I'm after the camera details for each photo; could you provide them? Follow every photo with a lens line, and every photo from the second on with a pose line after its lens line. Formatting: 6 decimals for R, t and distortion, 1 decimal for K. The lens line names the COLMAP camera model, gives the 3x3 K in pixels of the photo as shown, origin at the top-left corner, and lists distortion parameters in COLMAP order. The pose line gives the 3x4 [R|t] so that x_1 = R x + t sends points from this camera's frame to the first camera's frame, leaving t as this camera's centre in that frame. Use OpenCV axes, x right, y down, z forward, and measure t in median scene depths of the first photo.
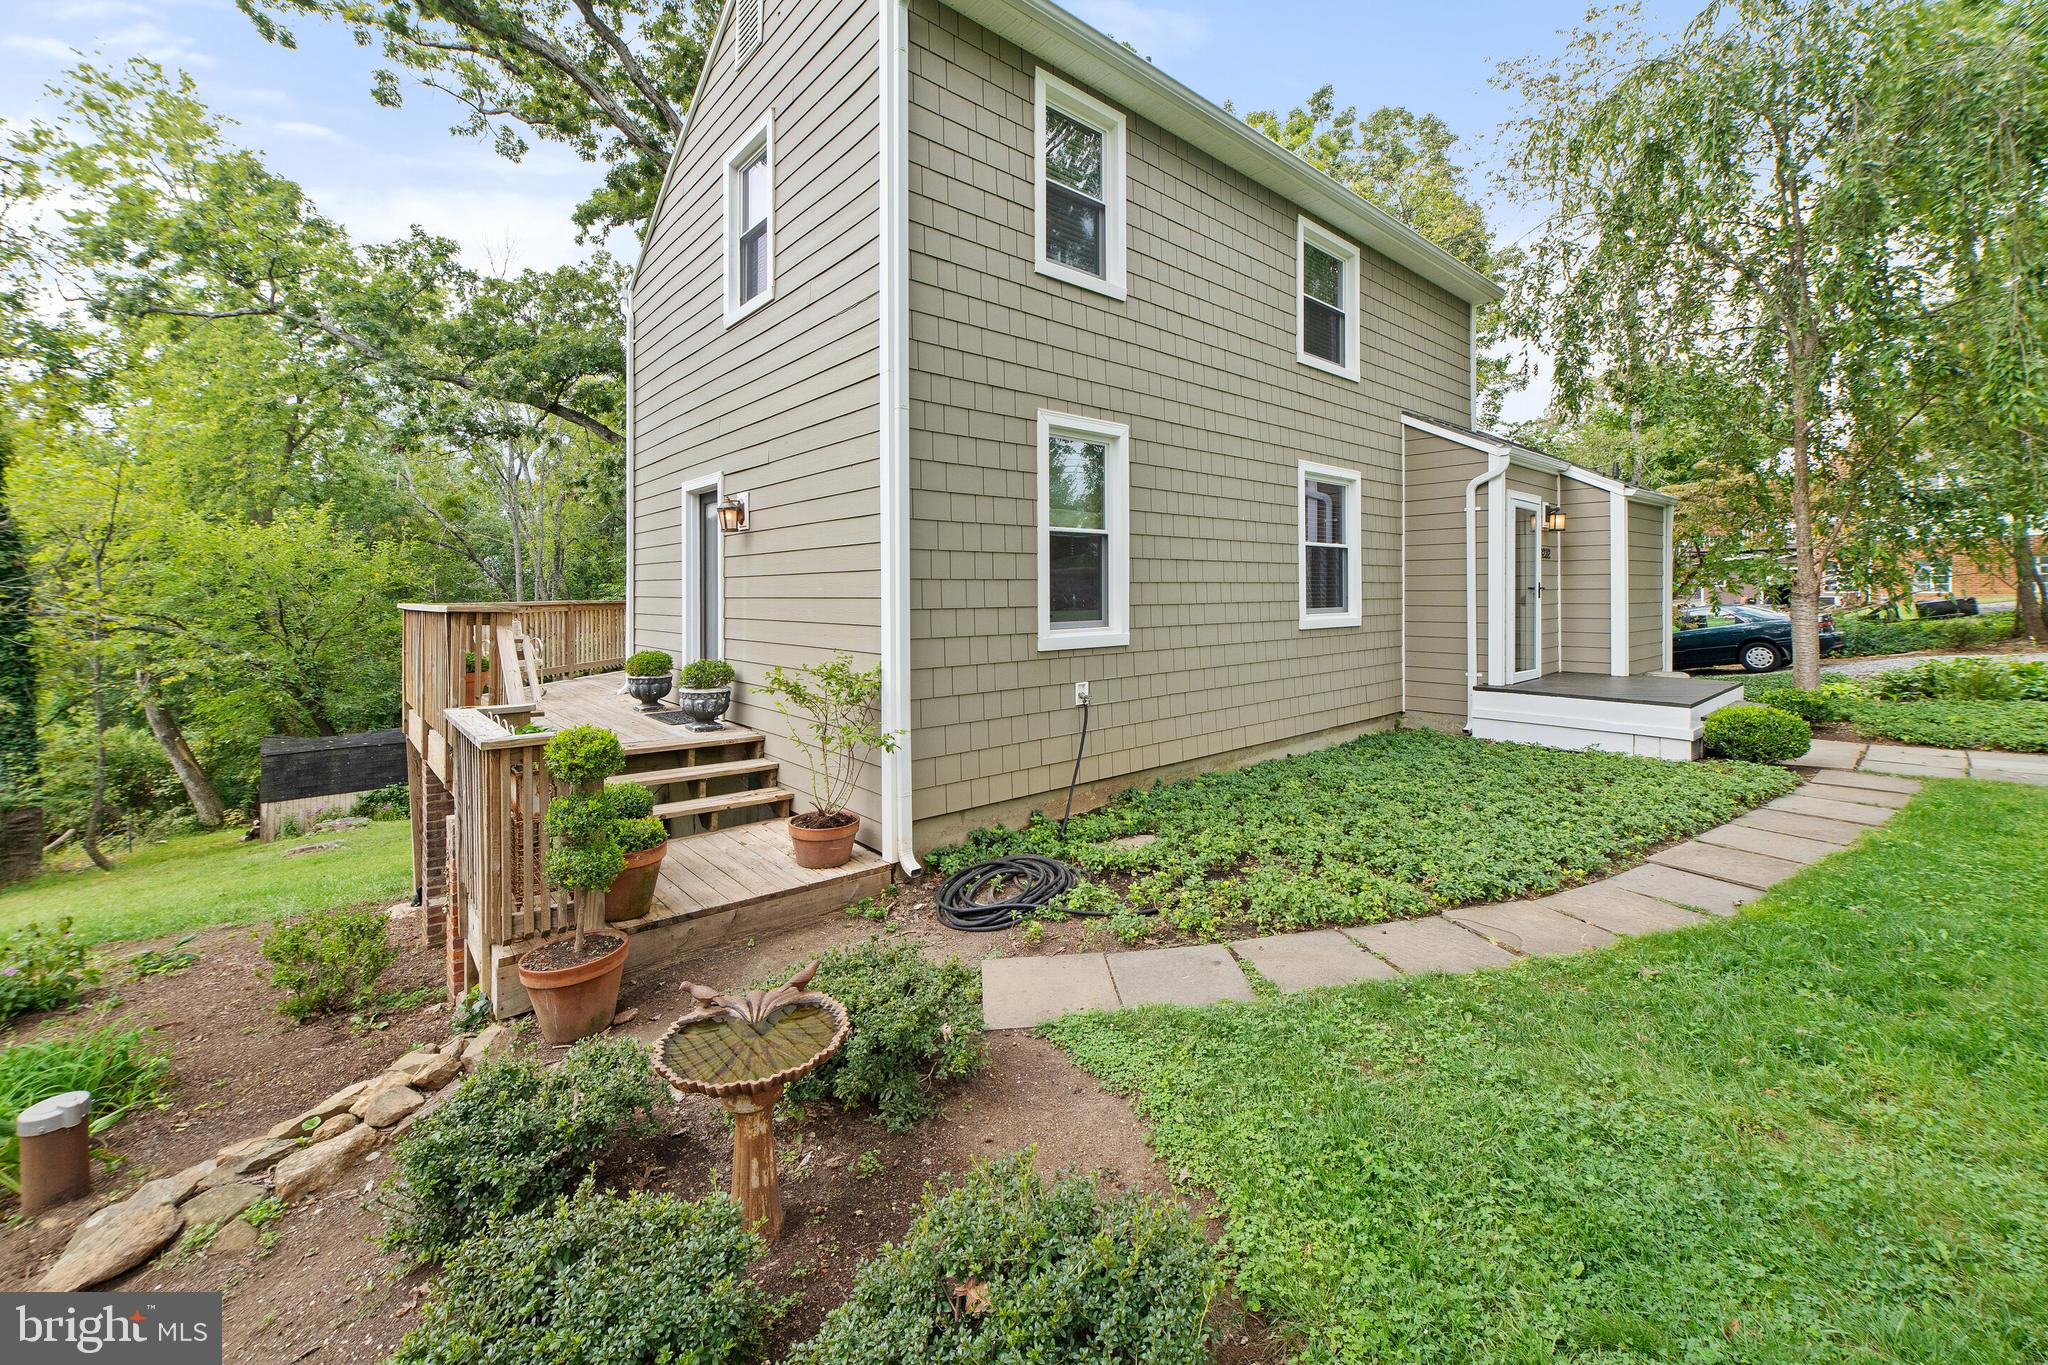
lens RADIAL K [[811.3, 0, 1041.9], [0, 811.3, 588.1], [0, 0, 1]] dist [-0.009005, 0.002193]
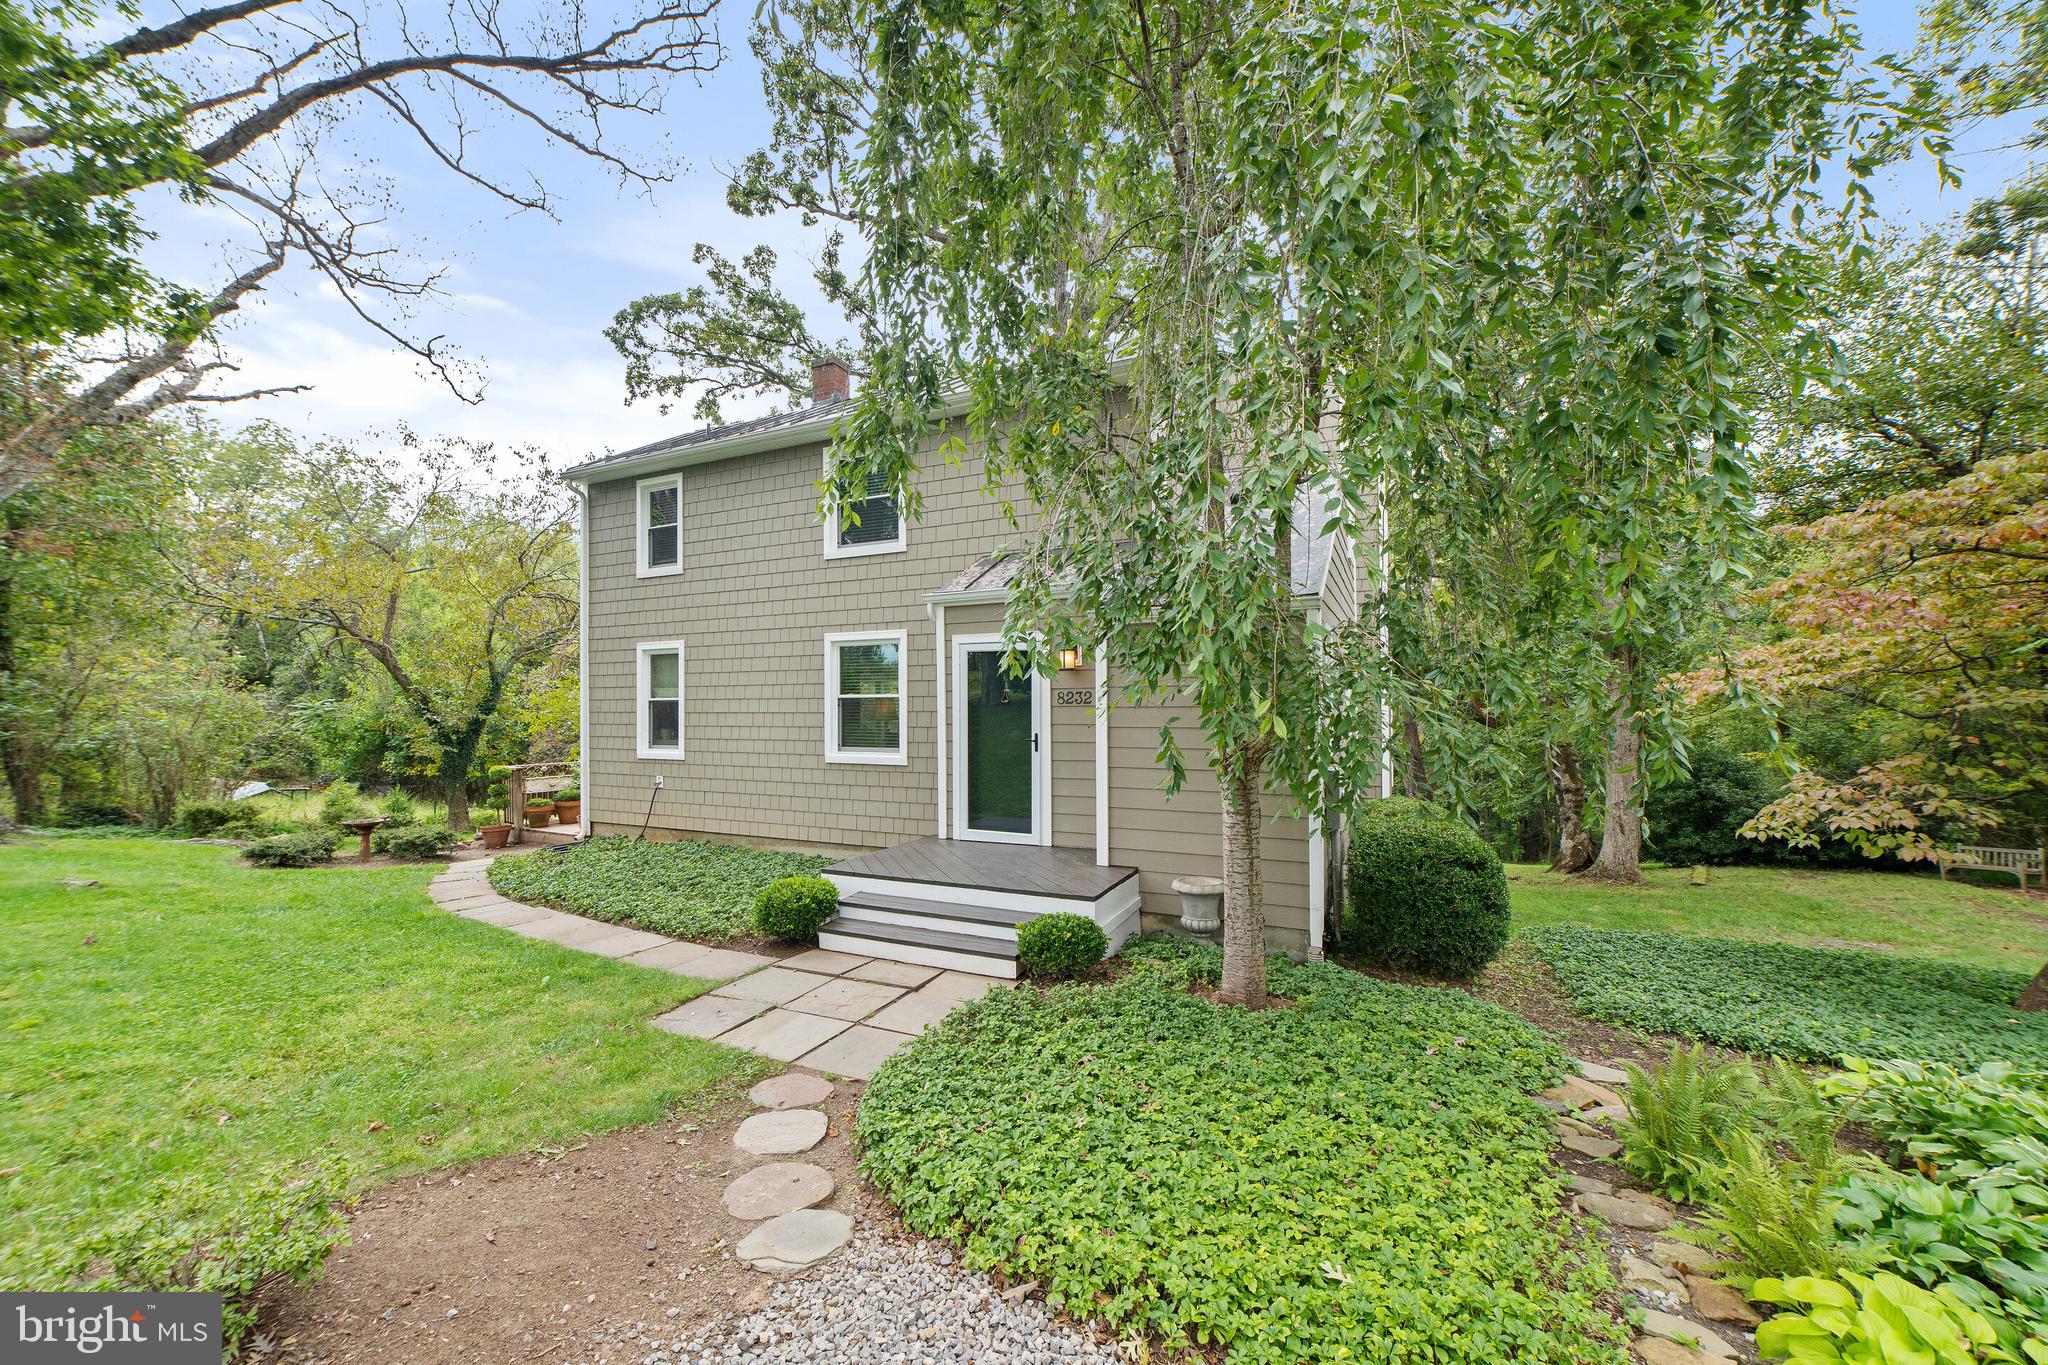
lens RADIAL K [[811.3, 0, 1030.3], [0, 811.3, 689.9], [0, 0, 1]] dist [-0.009005, 0.002193]
pose [[0.400590, -0.010998, -0.916191, 1.957849], [0.007807, 0.999933, -0.008590, -0.062006], [0.916224, -0.003711, 0.400649, 0.914792]]
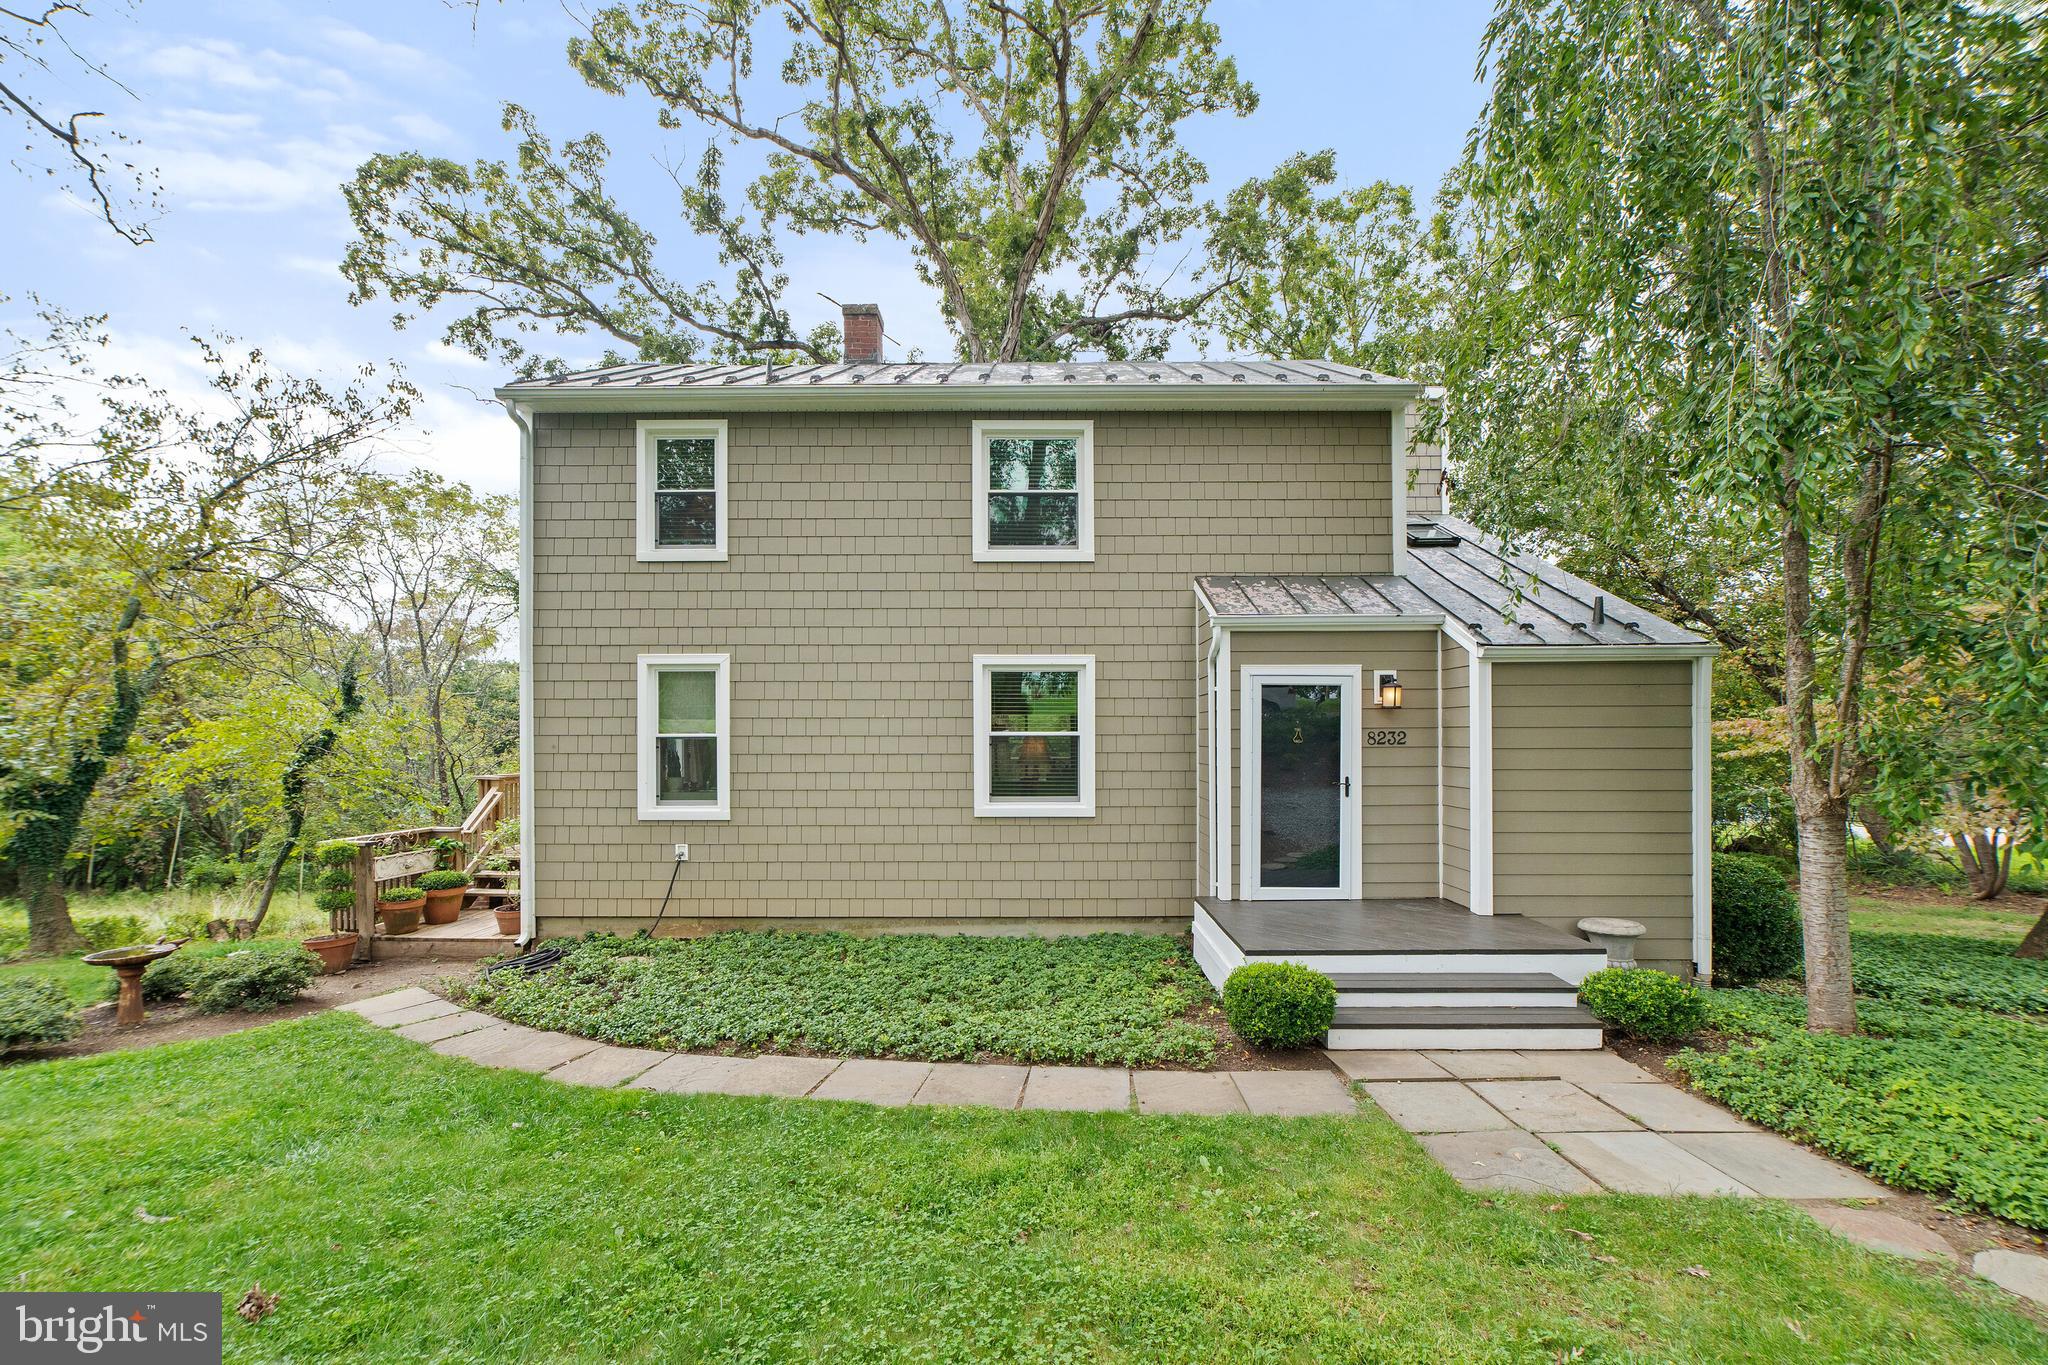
lens RADIAL K [[811.3, 0, 1077.7], [0, 811.3, 737.1], [0, 0, 1]] dist [-0.009005, 0.002193]
pose [[0.761671, 0.004590, -0.647947, 1.299181], [-0.001253, 0.999983, 0.005611, -0.068333], [0.647962, -0.003462, 0.761664, 0.334869]]
